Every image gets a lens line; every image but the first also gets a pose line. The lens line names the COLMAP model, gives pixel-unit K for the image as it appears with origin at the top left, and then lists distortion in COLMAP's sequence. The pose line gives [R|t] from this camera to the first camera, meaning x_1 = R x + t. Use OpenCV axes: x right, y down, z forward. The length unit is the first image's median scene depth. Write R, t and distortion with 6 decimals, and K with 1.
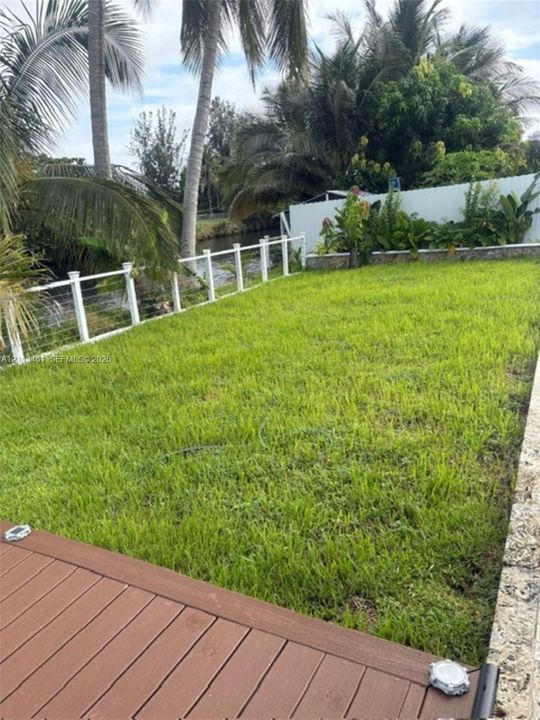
lens RADIAL K [[543.9, 0, 273.8], [0, 543.9, 359.9], [0, 0, 1]] dist [0.042383, -0.045404]
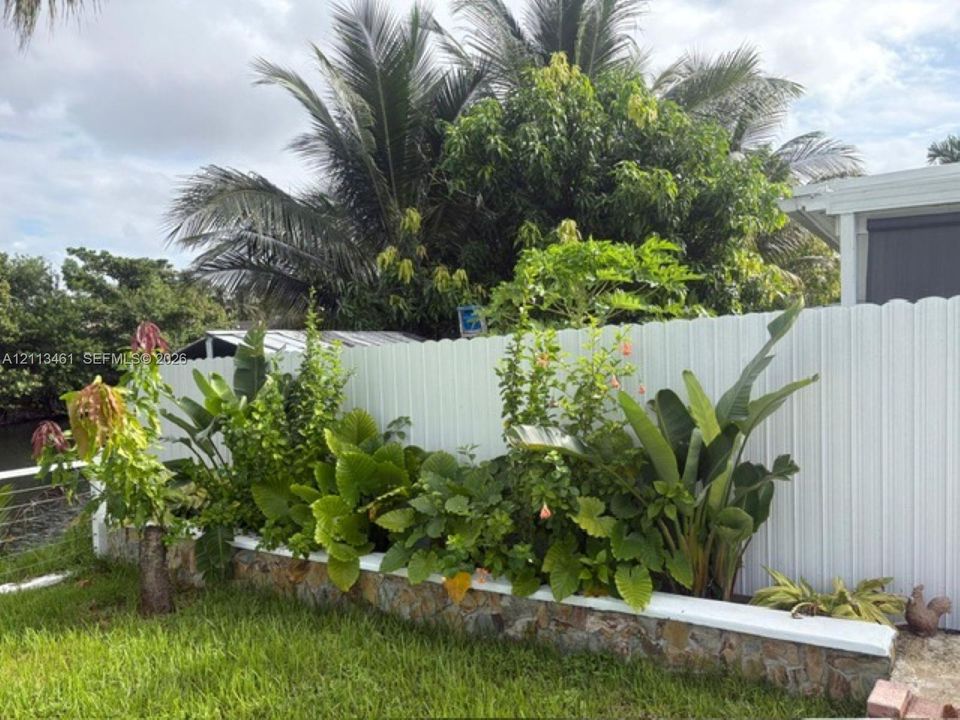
lens RADIAL K [[725.2, 0, 483.2], [0, 725.2, 367.5], [0, 0, 1]] dist [0.042383, -0.045404]
pose [[0.996371, 0.050705, -0.068372, 0.322001], [-0.064858, 0.972426, -0.224010, -0.203311], [0.055129, 0.227631, 0.972186, 0.590934]]
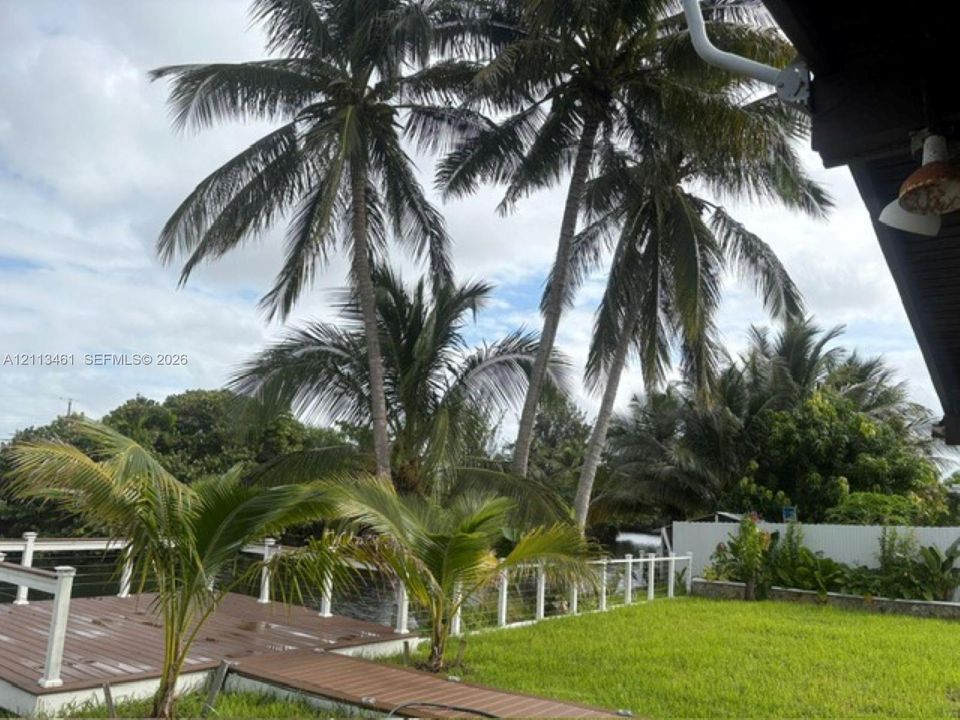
lens RADIAL K [[725.2, 0, 472.1], [0, 725.2, 357.5], [0, 0, 1]] dist [0.042383, -0.045404]
pose [[0.978946, 0.100106, -0.177888, -0.124408], [-0.170170, 0.881531, -0.440392, 0.082848], [0.112728, 0.461391, 0.880006, -0.284975]]
